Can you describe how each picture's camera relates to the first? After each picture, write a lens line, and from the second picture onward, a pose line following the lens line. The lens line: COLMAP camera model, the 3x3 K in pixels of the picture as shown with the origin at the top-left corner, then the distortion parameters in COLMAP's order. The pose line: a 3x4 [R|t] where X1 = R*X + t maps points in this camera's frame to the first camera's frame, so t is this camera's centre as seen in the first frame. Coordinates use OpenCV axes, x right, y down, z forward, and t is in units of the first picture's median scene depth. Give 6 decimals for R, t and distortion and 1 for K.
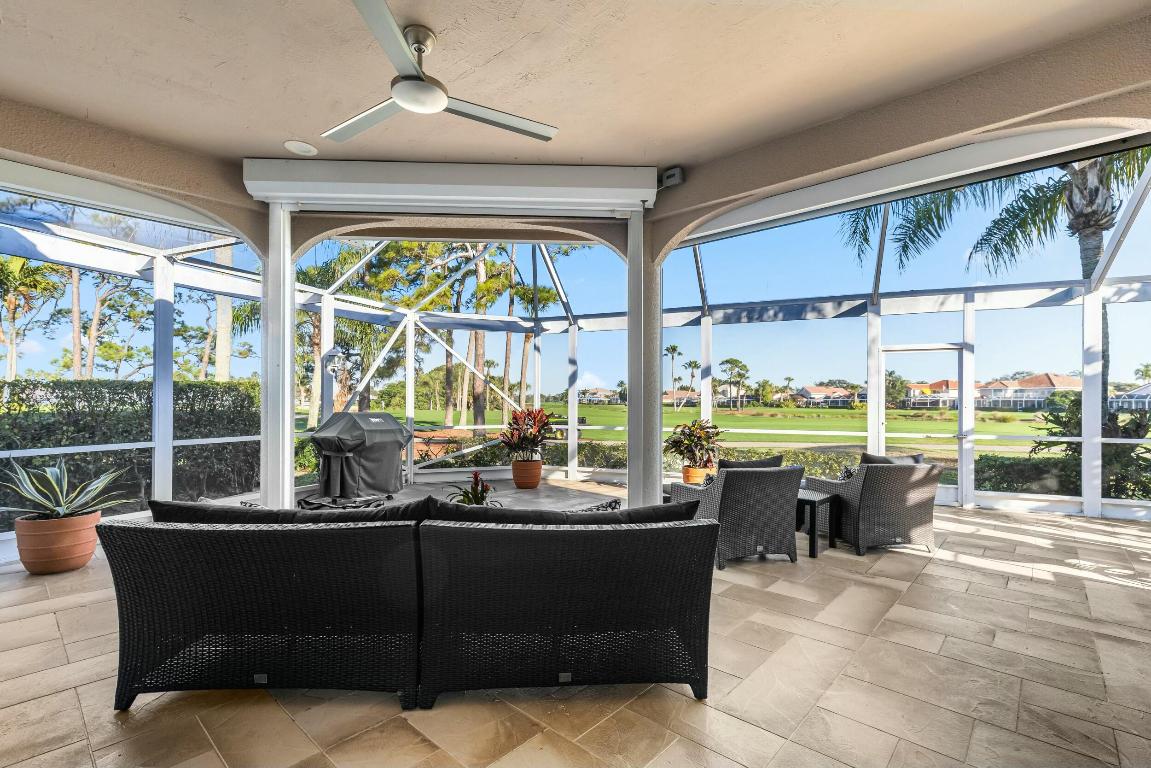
lens RADIAL K [[517.8, 0, 569.7], [0, 517.8, 398.8], [0, 0, 1]] dist [0.009146, -0.001616]
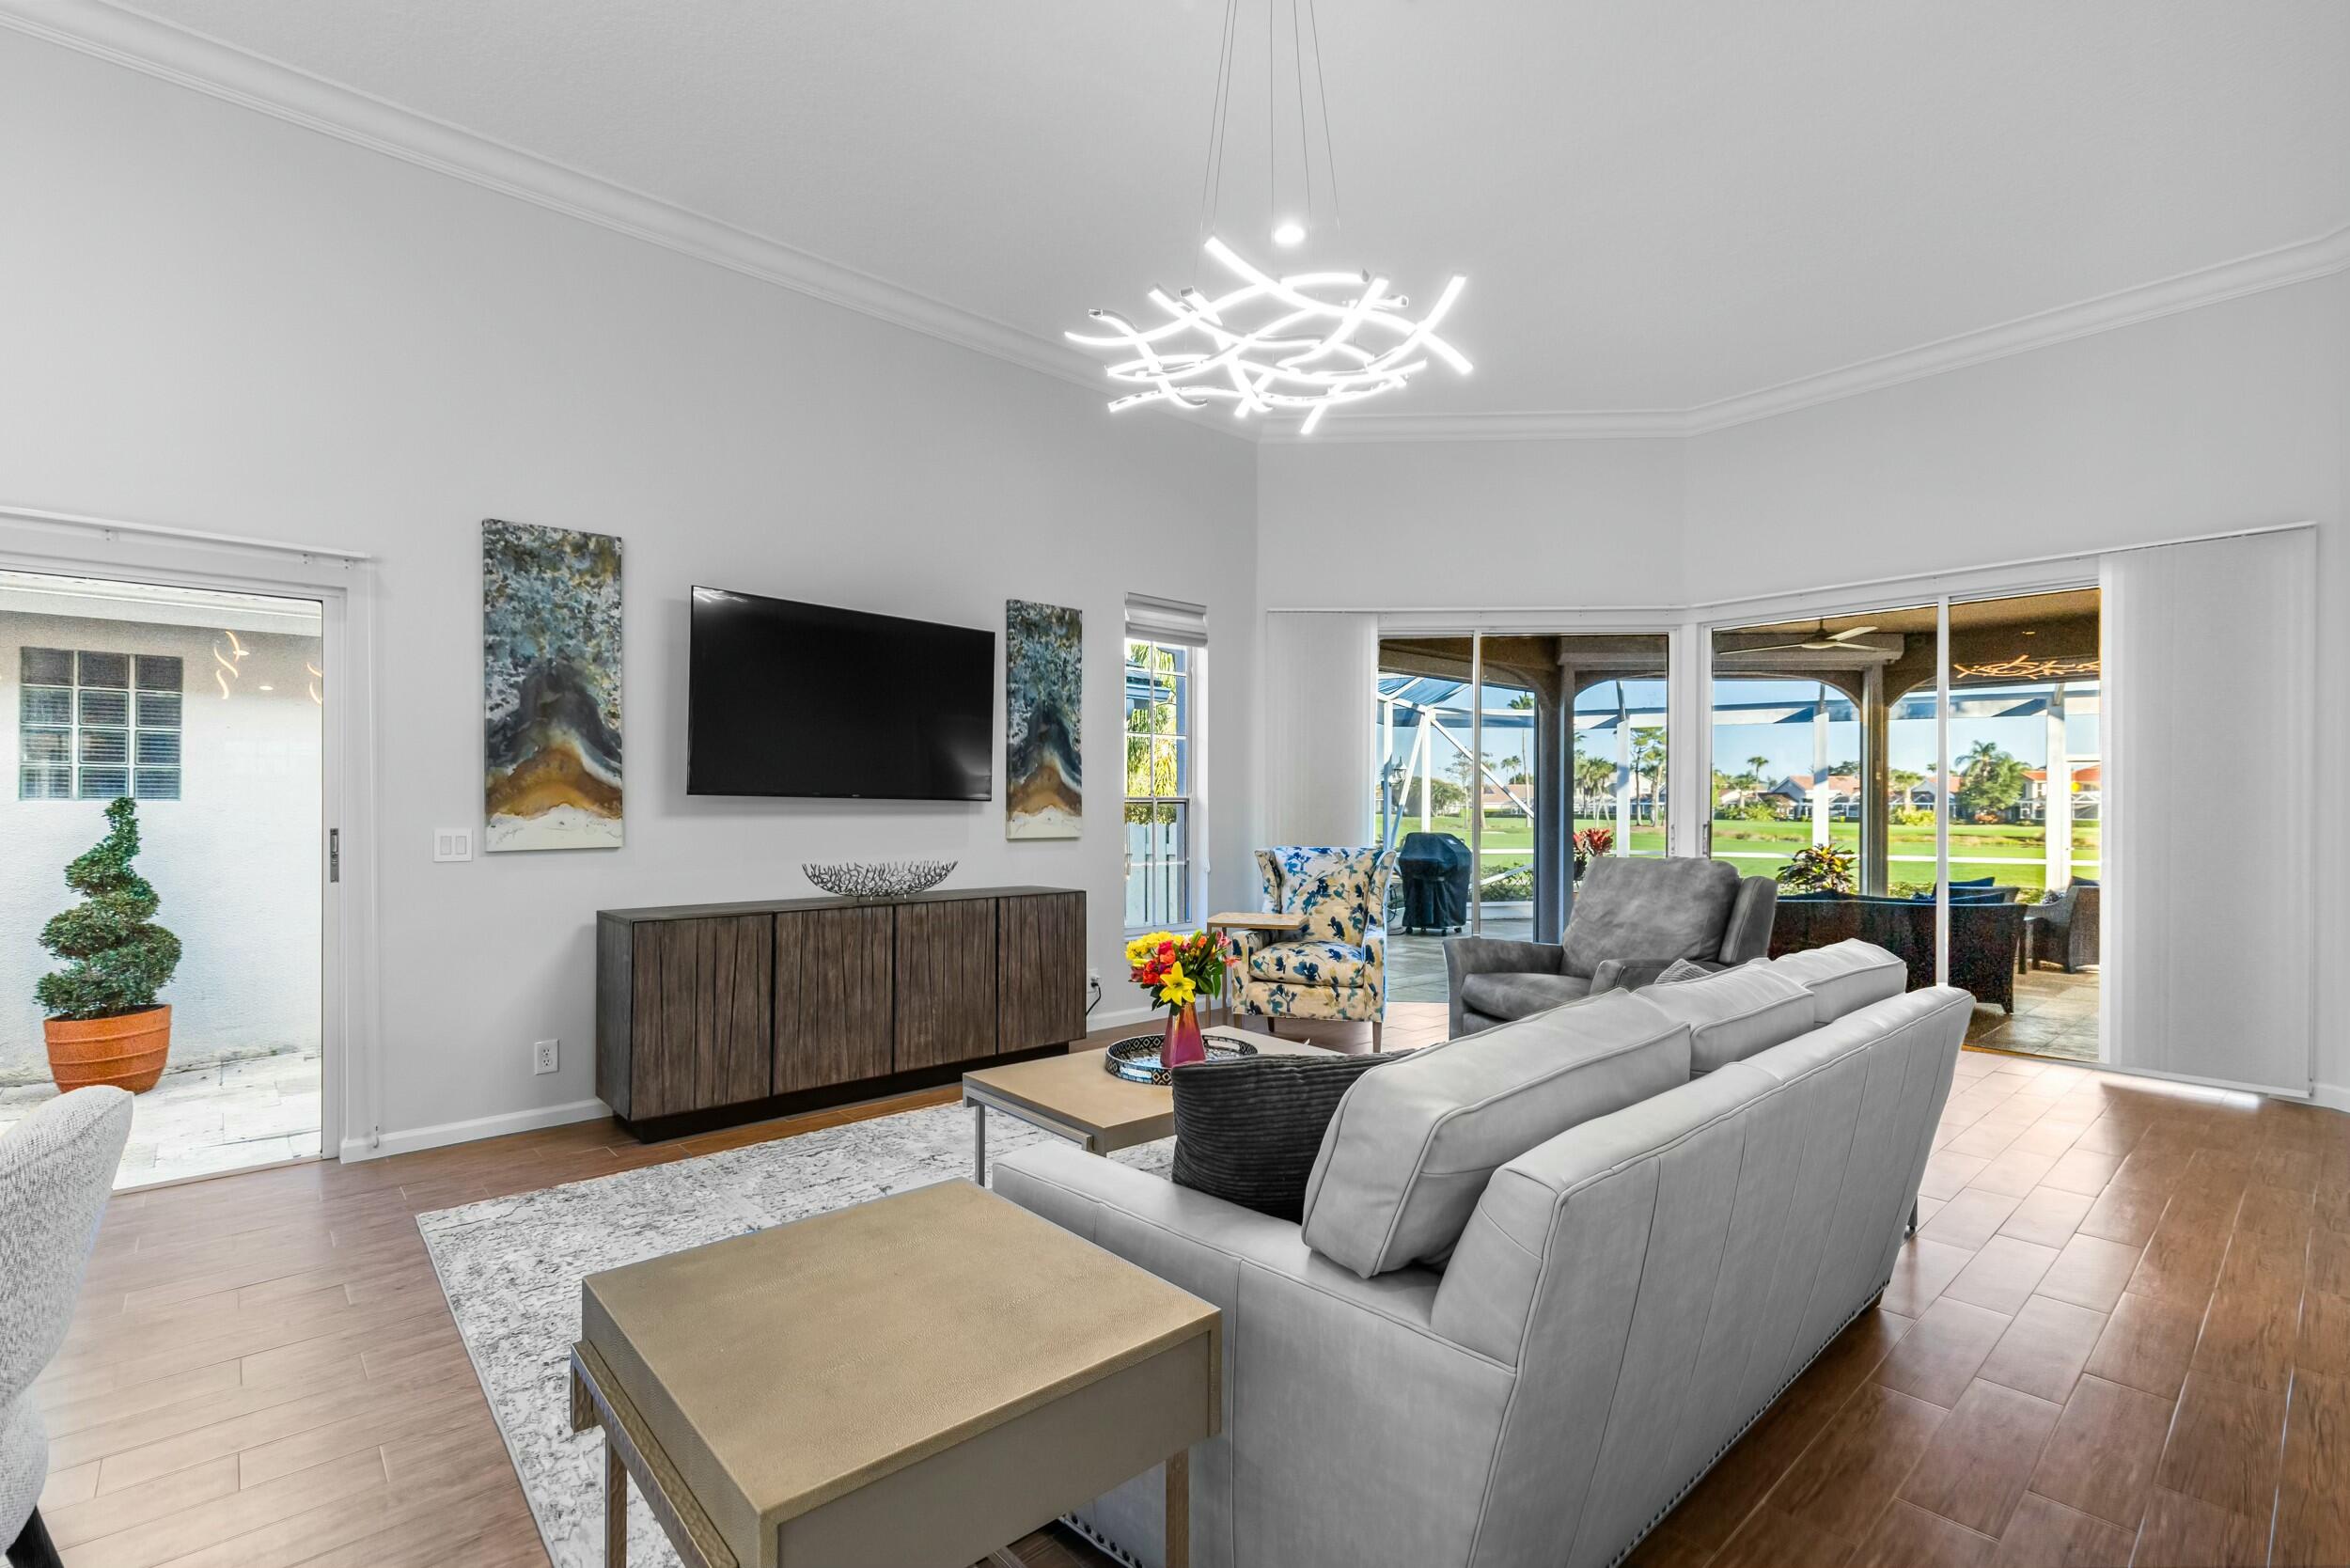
lens RADIAL K [[1057.2, 0, 1159.3], [0, 1057.2, 799.1], [0, 0, 1]] dist [0.009146, -0.001616]
pose [[0.994742, 0.000778, -0.102405, -0.522389], [-0.000843, 0.999999, -0.000589, -0.023166], [0.102405, 0.000672, 0.994743, -0.656570]]
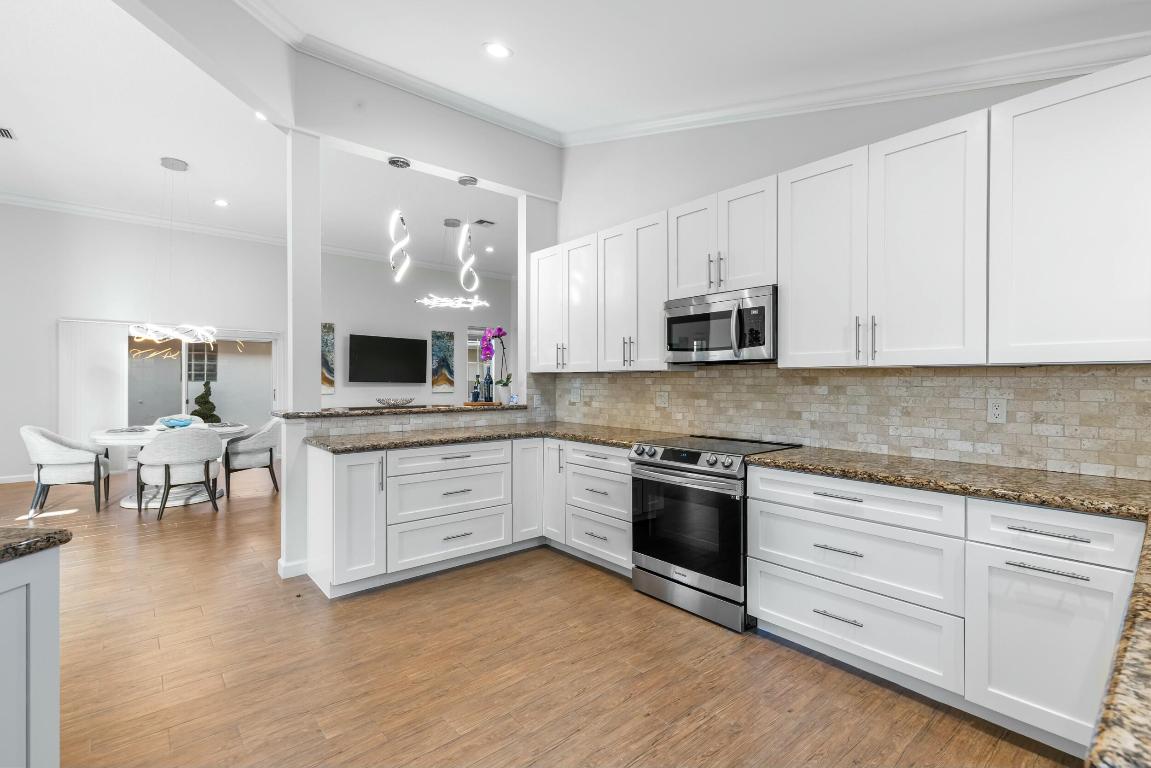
lens RADIAL K [[517.8, 0, 565.4], [0, 517.8, 377.9], [0, 0, 1]] dist [0.009146, -0.001616]
pose [[0.990701, 0.003874, -0.135999, -0.231493], [-0.003908, 0.999992, 0.000022, -0.034252], [0.135998, 0.000510, 0.990709, -1.140474]]
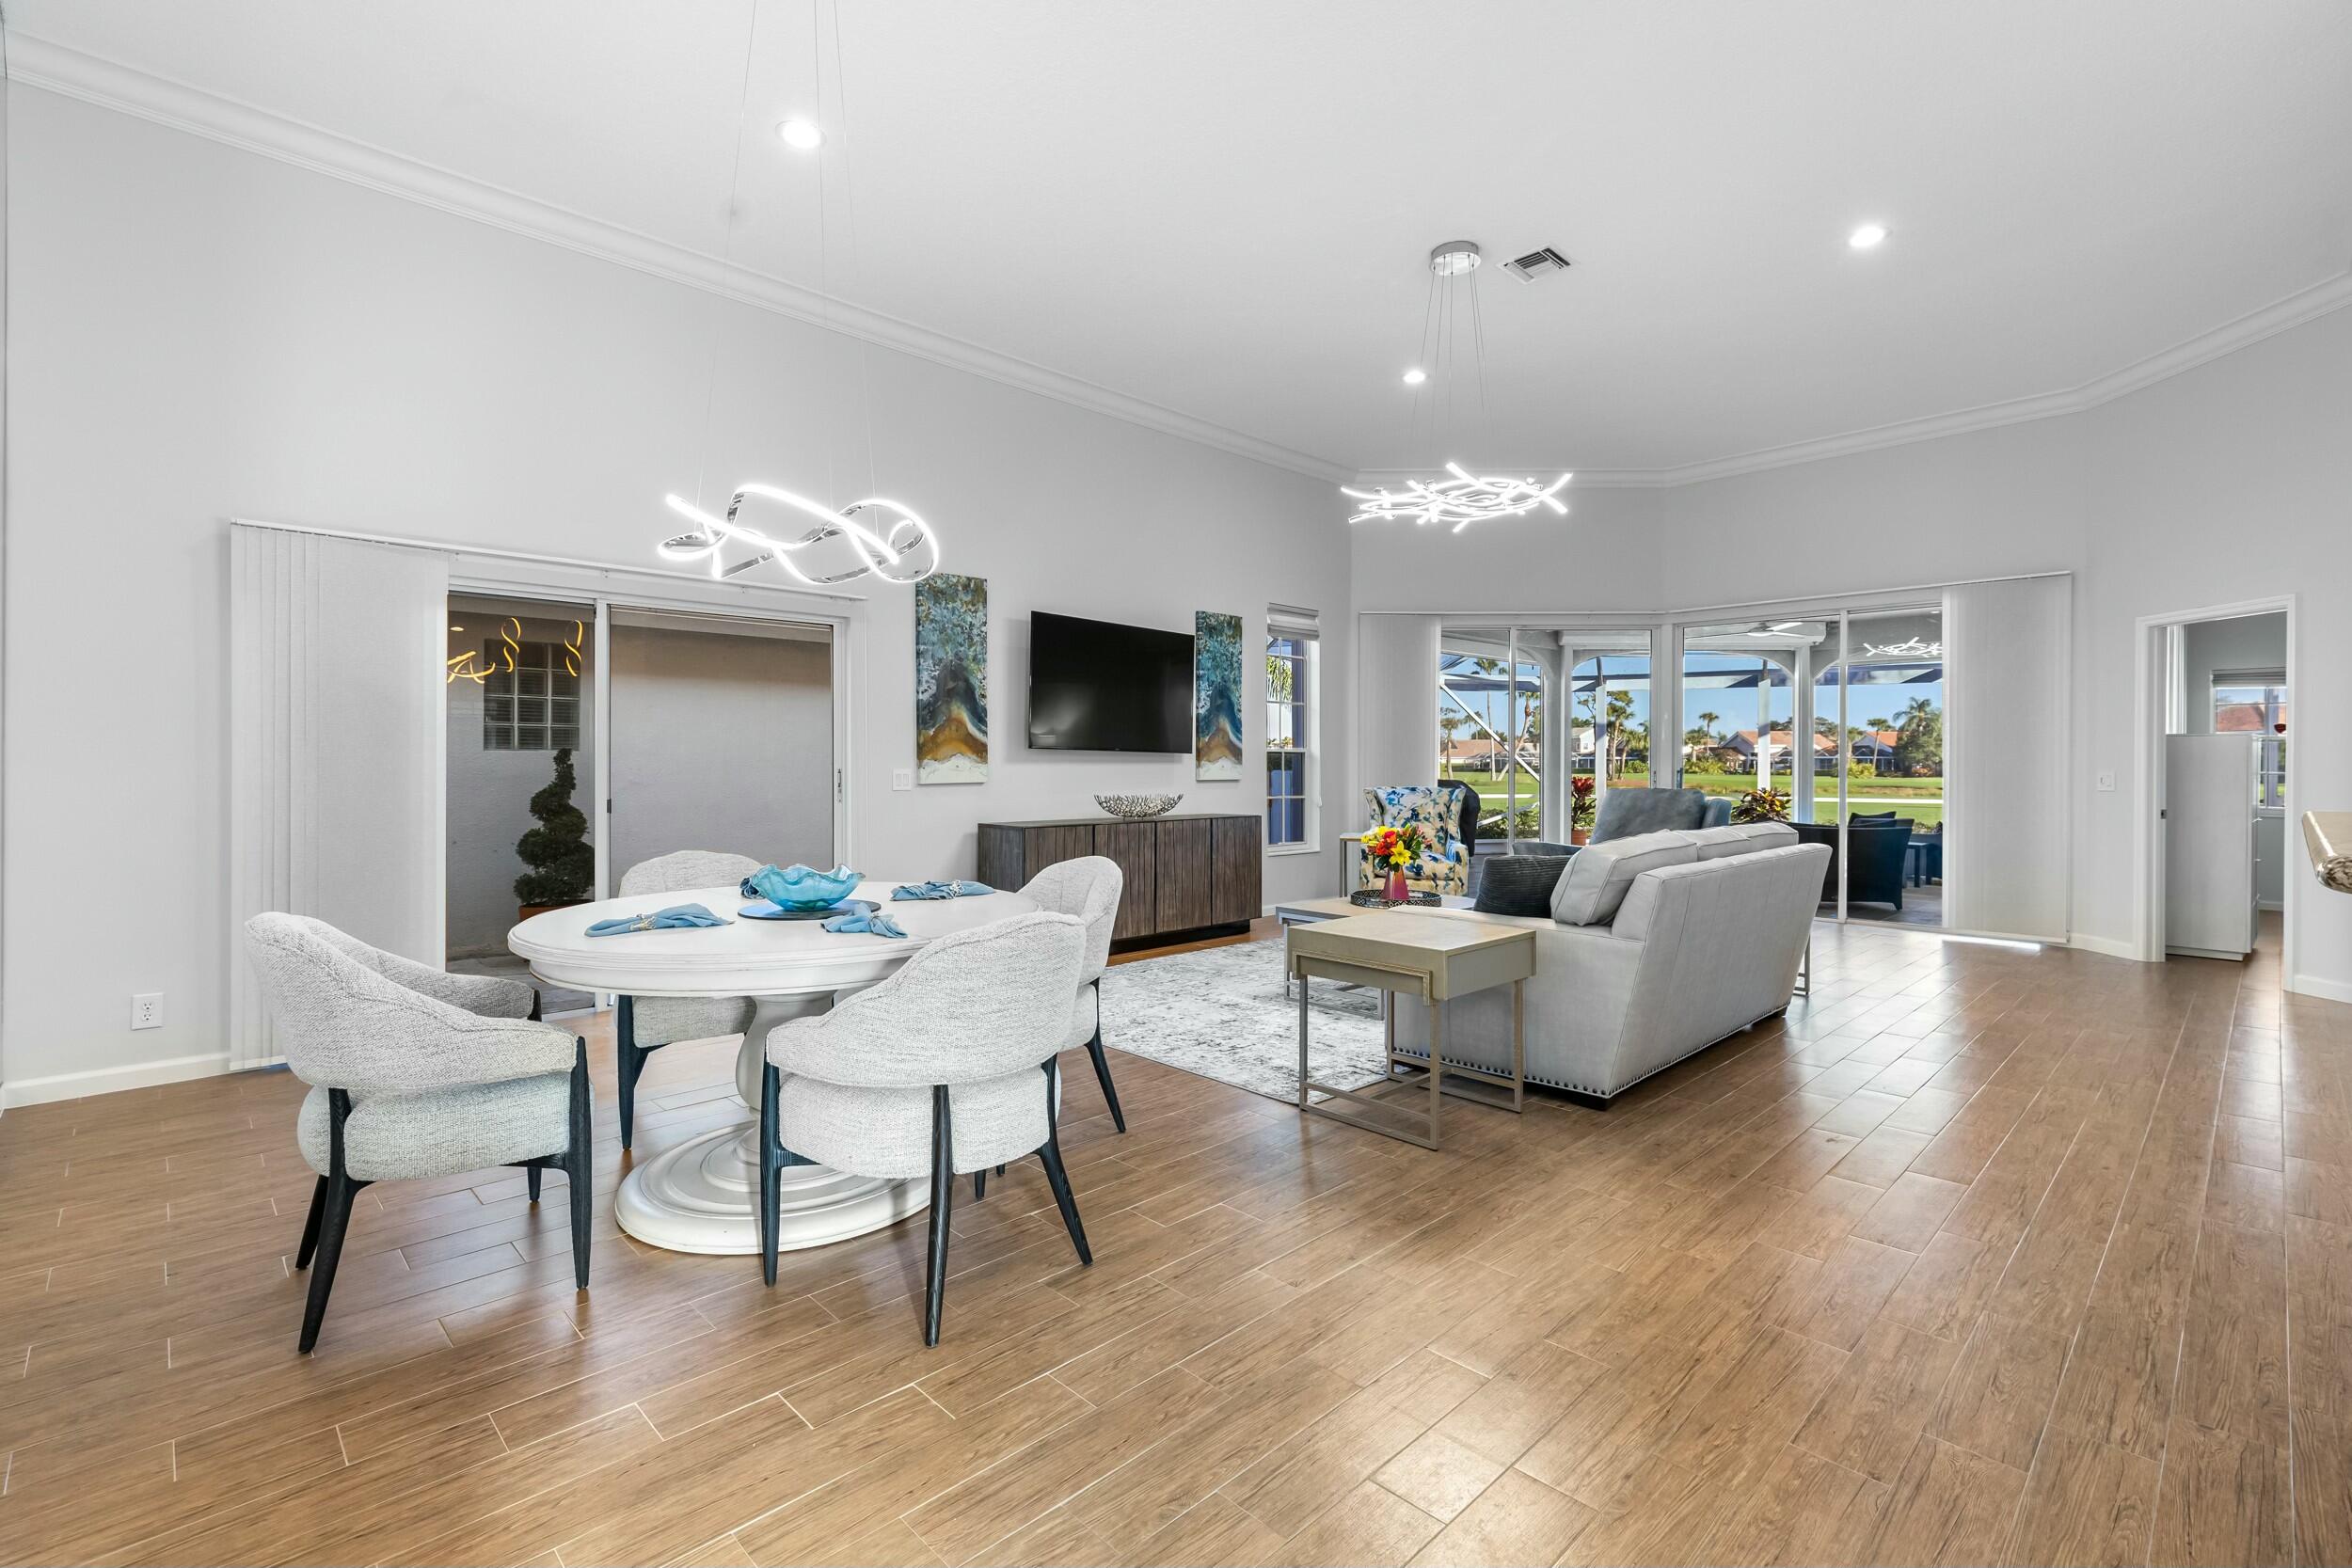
lens RADIAL K [[1049.6, 0, 1166.3], [0, 1049.6, 768.6], [0, 0, 1]] dist [0.009232, -0.001056]
pose [[0.997928, 0.002306, -0.064305, -0.638959], [-0.001408, 0.999901, 0.014008, -0.021709], [0.064330, -0.013888, 0.997832, -0.908824]]
